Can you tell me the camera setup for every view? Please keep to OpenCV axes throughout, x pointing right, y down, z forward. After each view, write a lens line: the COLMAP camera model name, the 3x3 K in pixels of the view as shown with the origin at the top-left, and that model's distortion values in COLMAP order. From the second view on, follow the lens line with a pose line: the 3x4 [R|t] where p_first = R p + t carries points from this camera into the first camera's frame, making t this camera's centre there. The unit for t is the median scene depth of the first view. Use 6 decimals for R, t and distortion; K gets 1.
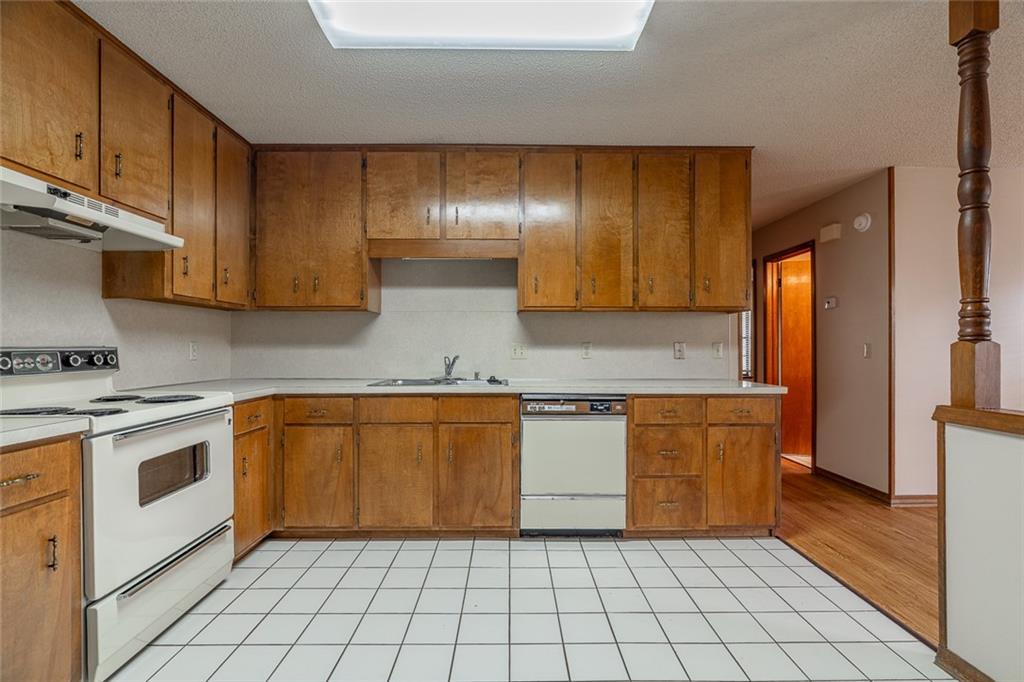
lens RADIAL K [[476.6, 0, 520.7], [0, 476.6, 345.2], [0, 0, 1]] dist [-0.007516, 0.002730]
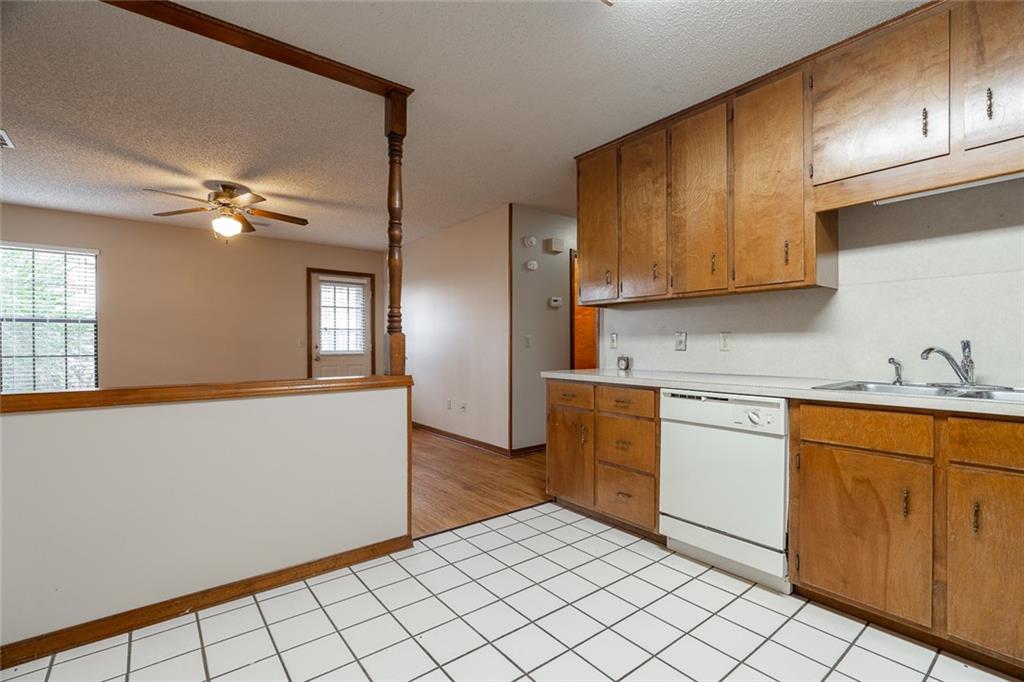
lens RADIAL K [[476.6, 0, 480.9], [0, 476.6, 344.0], [0, 0, 1]] dist [-0.007516, 0.002730]
pose [[0.791446, -0.004919, 0.611220, -0.288521], [-0.008217, 0.999792, 0.018687, 0.000613], [-0.611184, -0.019812, 0.791240, 0.185951]]
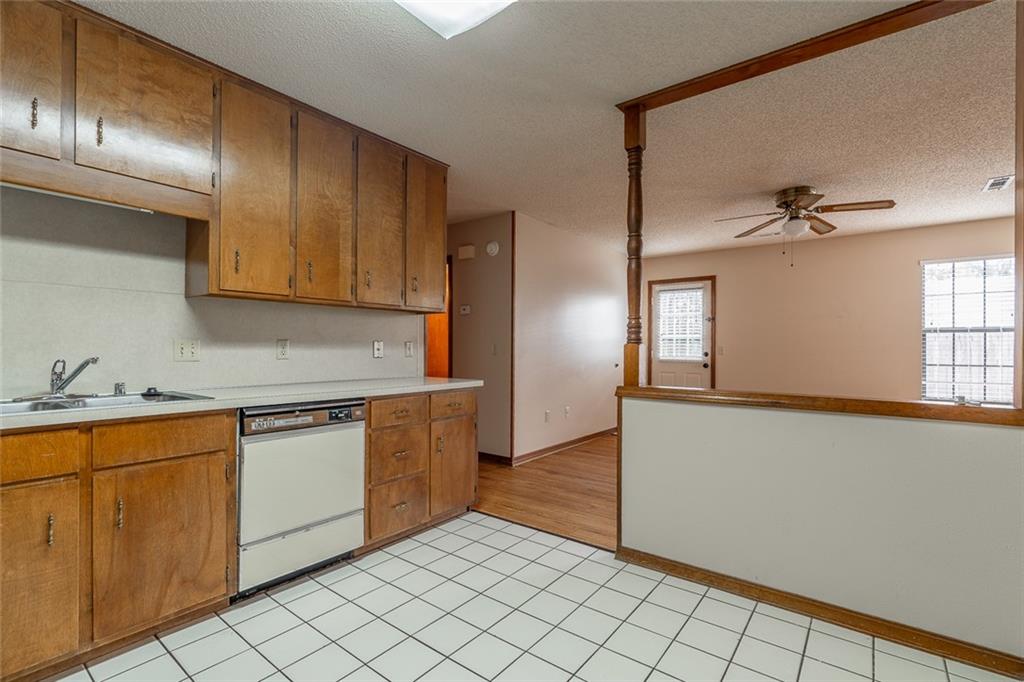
lens RADIAL K [[476.6, 0, 510.9], [0, 476.6, 346.6], [0, 0, 1]] dist [-0.007516, 0.002730]
pose [[0.610312, 0.003766, 0.792152, -0.324760], [-0.008941, 0.999958, 0.002134, 0.001059], [-0.792111, -0.008385, 0.610320, 0.221180]]
